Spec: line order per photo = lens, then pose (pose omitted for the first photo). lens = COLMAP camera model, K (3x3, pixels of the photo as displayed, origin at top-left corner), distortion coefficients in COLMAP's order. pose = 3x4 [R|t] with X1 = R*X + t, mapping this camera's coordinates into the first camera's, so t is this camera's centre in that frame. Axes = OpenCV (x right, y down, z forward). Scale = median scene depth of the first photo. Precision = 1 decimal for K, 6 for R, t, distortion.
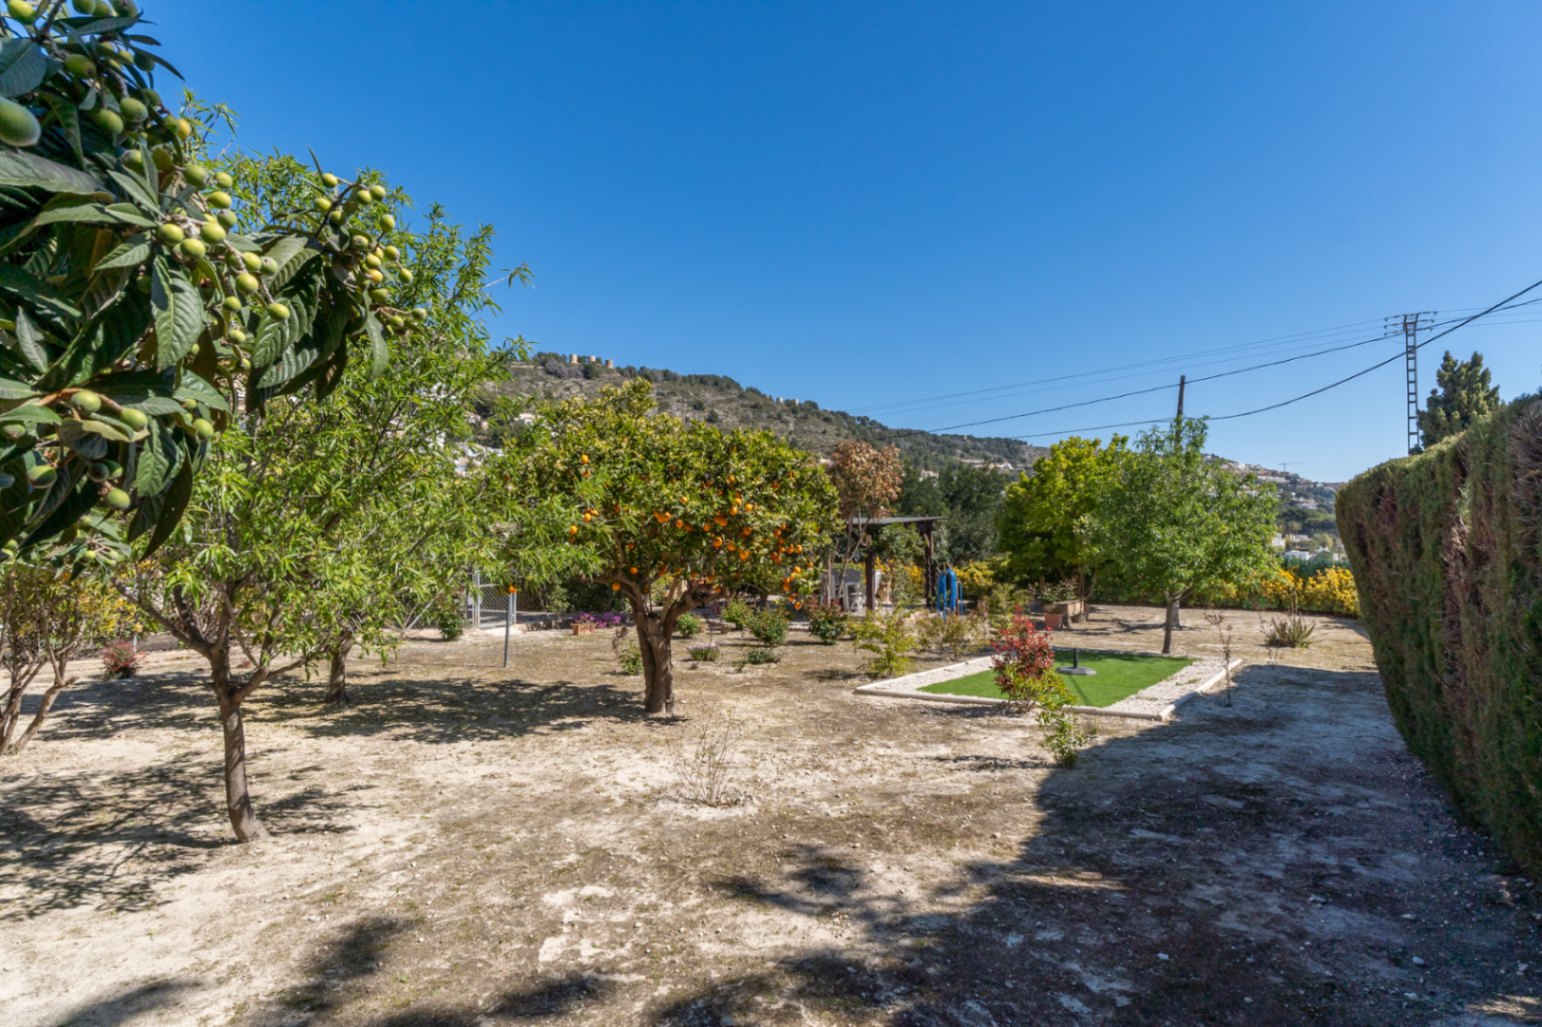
lens RADIAL K [[853.6, 0, 771.0], [0, 853.6, 513.5], [0, 0, 1]] dist [0.041212, 0.000189]
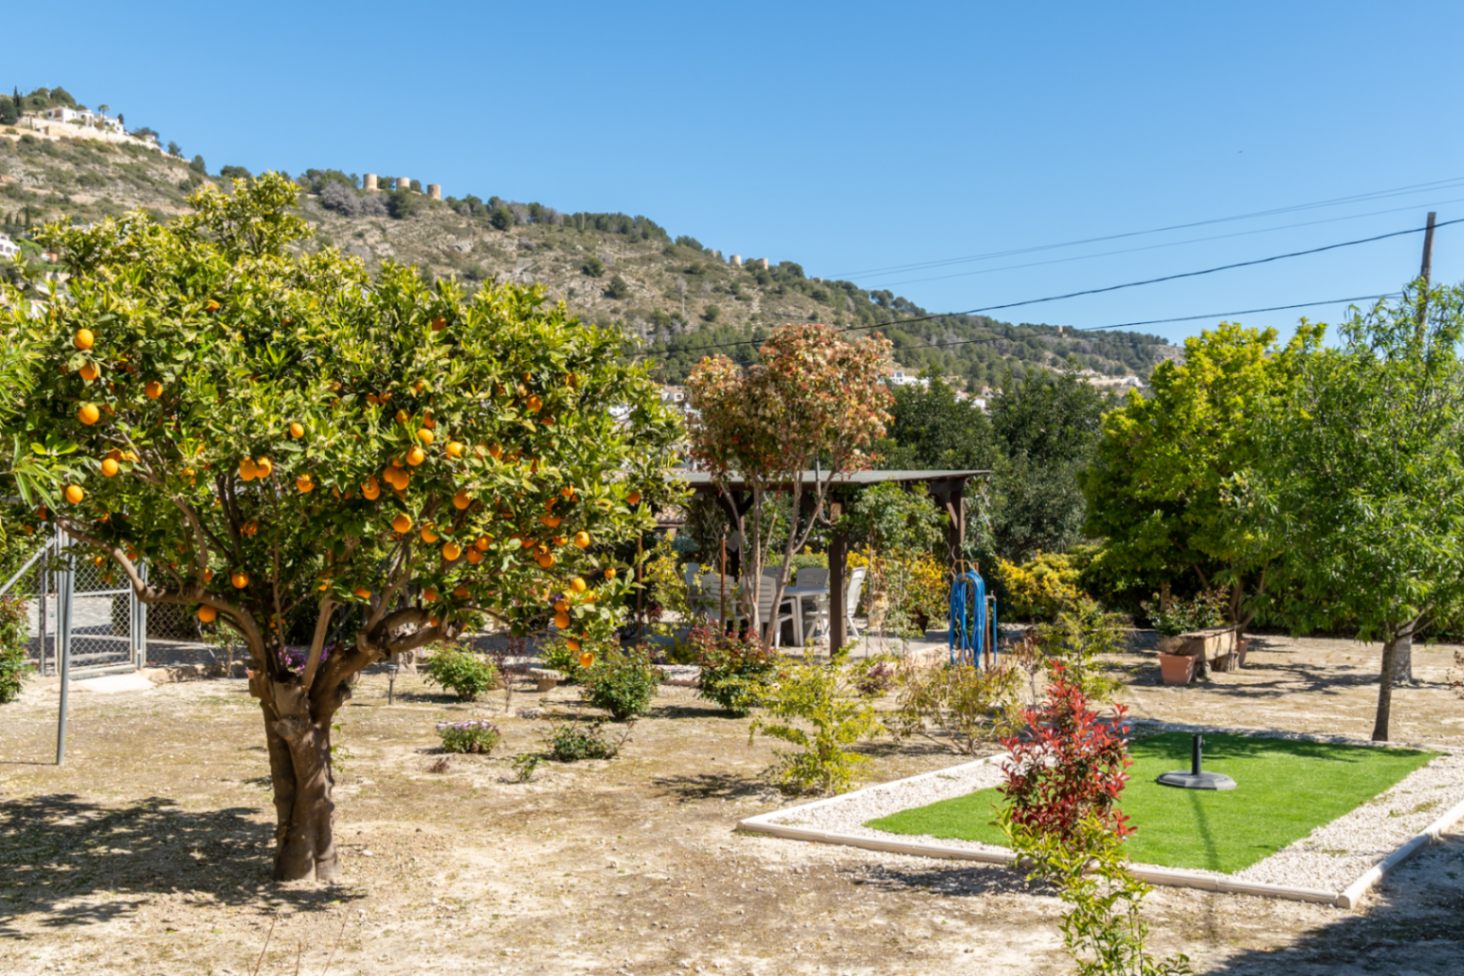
lens RADIAL K [[1505.5, 0, 732.0], [0, 1505.5, 488.0], [0, 0, 1]] dist [-0.007856, 0.148065]
pose [[0.999882, 0.010733, 0.011018, 0.057864], [-0.010939, 0.999765, 0.018743, -0.001726], [-0.010814, -0.018861, 0.999764, 0.099303]]
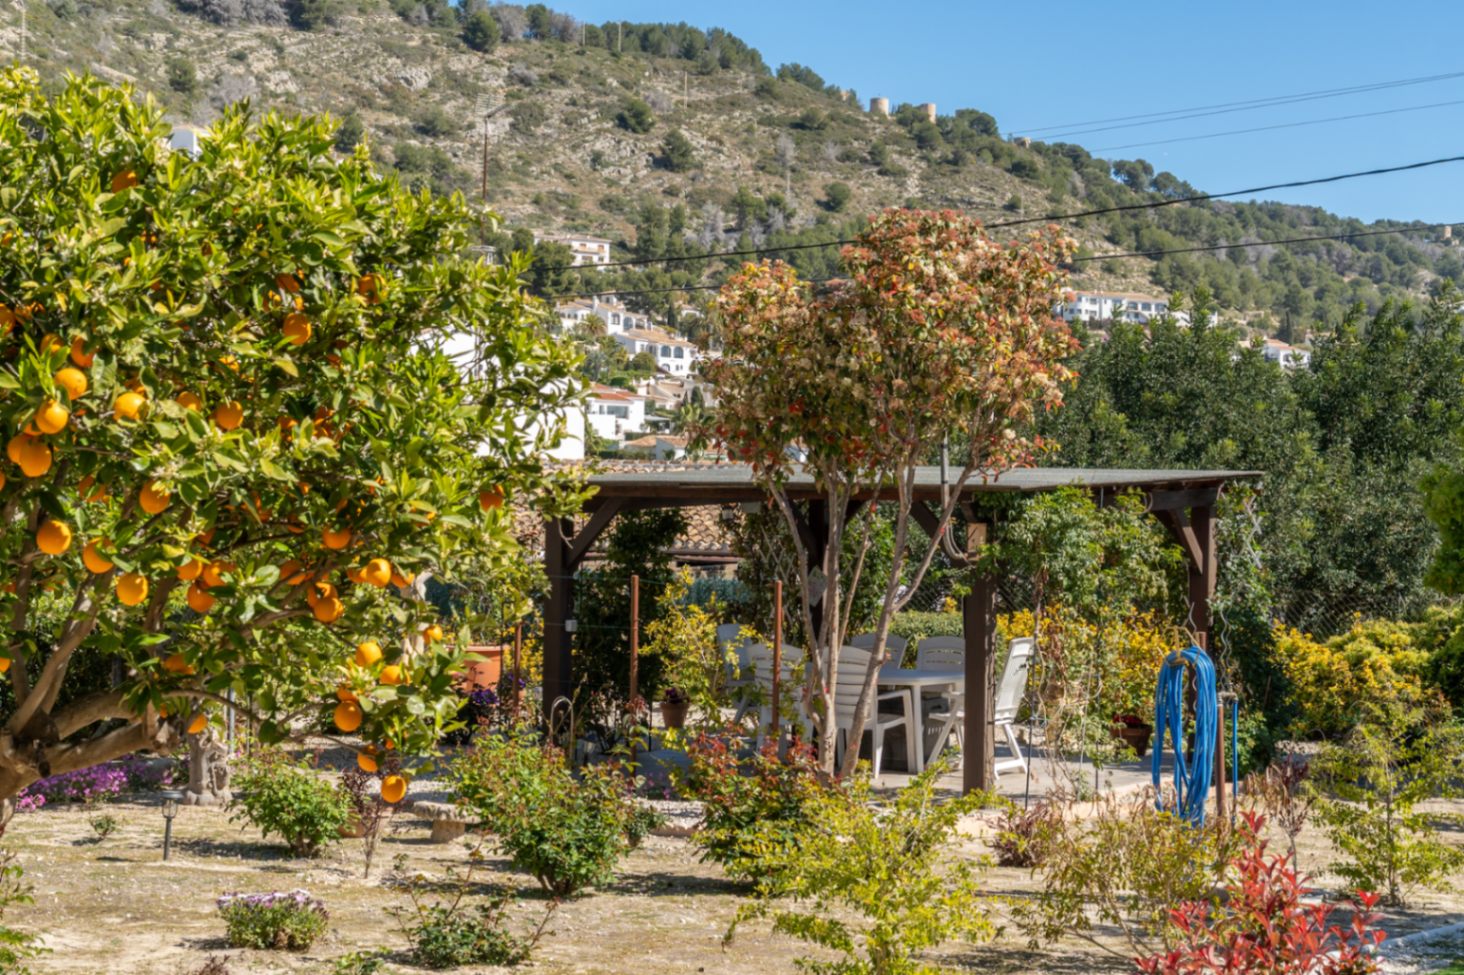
lens RADIAL K [[2586.2, 0, 732.0], [0, 2586.2, 487.5], [0, 0, 1]] dist [0.053513, 0.157071]
pose [[0.998807, 0.027550, -0.040319, 0.094104], [-0.026921, 0.999508, 0.016068, -0.000180], [0.040742, -0.014964, 0.999058, 0.120794]]
